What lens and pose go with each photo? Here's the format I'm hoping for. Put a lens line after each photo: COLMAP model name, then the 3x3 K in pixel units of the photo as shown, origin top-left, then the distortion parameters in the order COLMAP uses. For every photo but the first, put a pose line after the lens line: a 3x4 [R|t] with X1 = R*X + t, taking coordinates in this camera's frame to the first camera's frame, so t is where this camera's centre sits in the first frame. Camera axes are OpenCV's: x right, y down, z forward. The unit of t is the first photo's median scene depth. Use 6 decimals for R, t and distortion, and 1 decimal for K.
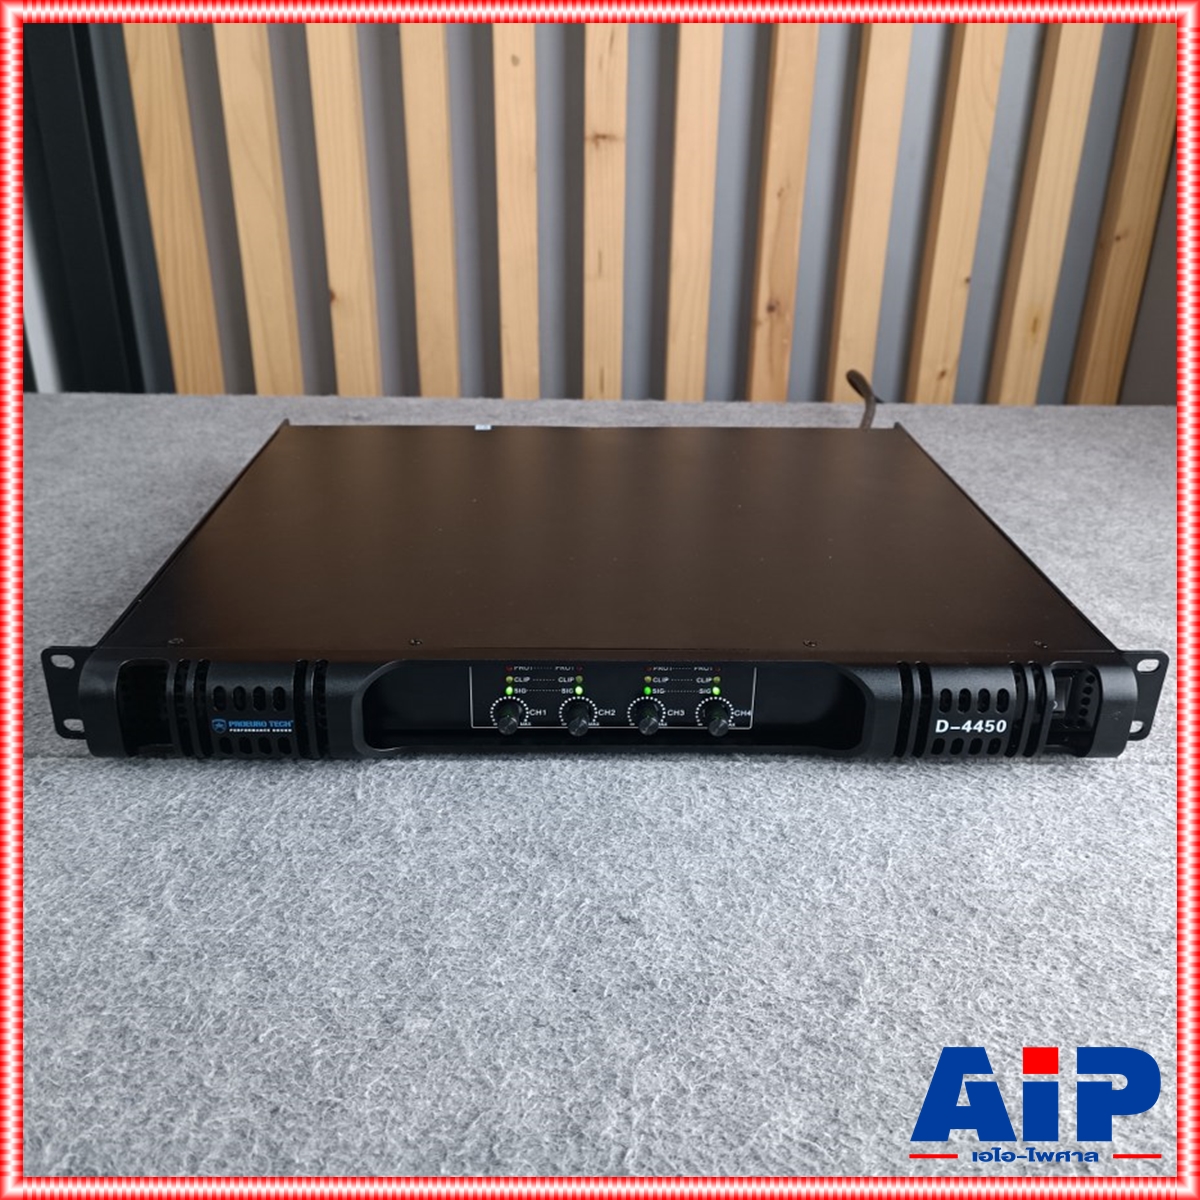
lens RADIAL K [[1136.3, 0, 600.2], [0, 1136.3, 587.5], [0, 0, 1]] dist [0.019474, 0.000000]
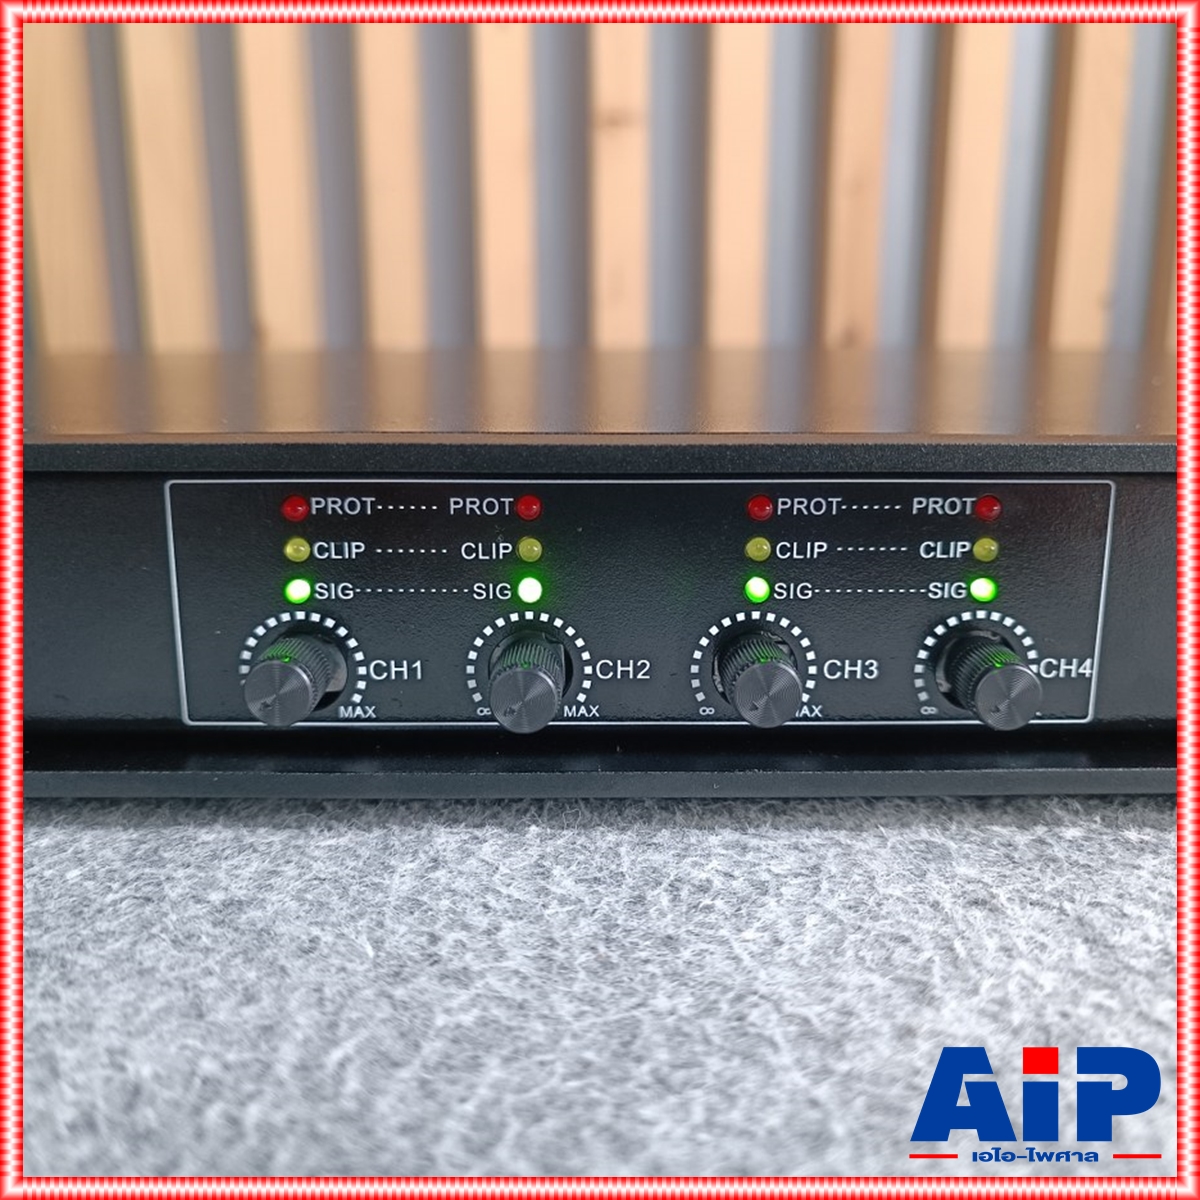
lens RADIAL K [[1136.3, 0, 597.9], [0, 1136.3, 637.6], [0, 0, 1]] dist [0.019474, 0.000000]
pose [[0.999636, -0.011895, -0.024232, 0.006829], [0.007433, 0.984266, -0.176537, 0.160040], [0.025950, 0.176293, 0.983996, 0.720291]]
